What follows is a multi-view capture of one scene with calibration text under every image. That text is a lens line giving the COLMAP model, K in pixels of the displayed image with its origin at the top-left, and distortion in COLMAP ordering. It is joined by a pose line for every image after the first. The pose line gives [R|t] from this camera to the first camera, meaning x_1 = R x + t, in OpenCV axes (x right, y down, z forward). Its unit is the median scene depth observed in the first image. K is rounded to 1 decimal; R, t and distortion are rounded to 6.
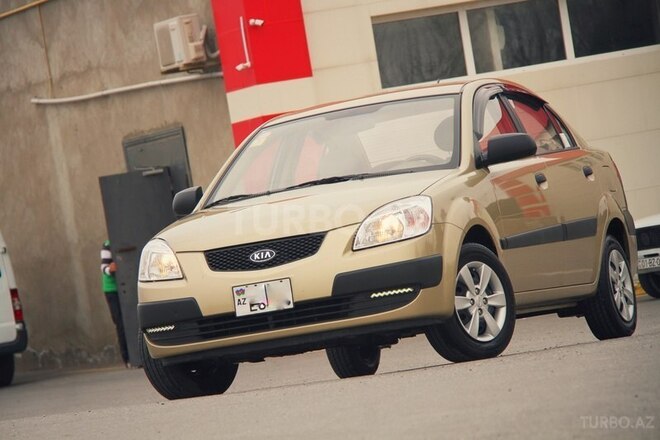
lens RADIAL K [[4157.7, 0, 330.1], [0, 4157.7, 219.7], [0, 0, 1]] dist [3.622969, 6.491427]
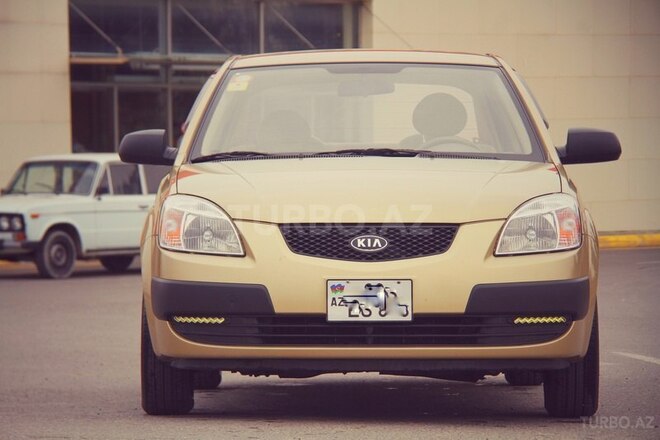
lens RADIAL K [[3088.8, 0, 330.0], [0, 3088.8, 220.0], [0, 0, 1]] dist [1.082680, -1.056018]
pose [[0.940696, 0.150574, 0.304003, -0.188348], [-0.150790, 0.988300, -0.022910, 0.018105], [-0.303896, -0.024289, 0.952396, 0.486490]]
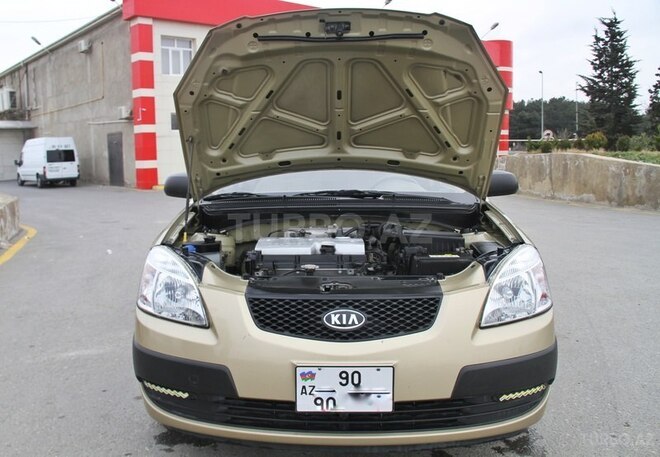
lens RADIAL K [[613.5, 0, 330.0], [0, 613.5, 228.5], [0, 0, 1]] dist [-0.168340, -0.002300]
pose [[0.939836, 0.118499, 0.320414, -0.050490], [-0.150465, 0.985626, 0.076828, -0.012223], [-0.306705, -0.120417, 0.944157, 0.913821]]
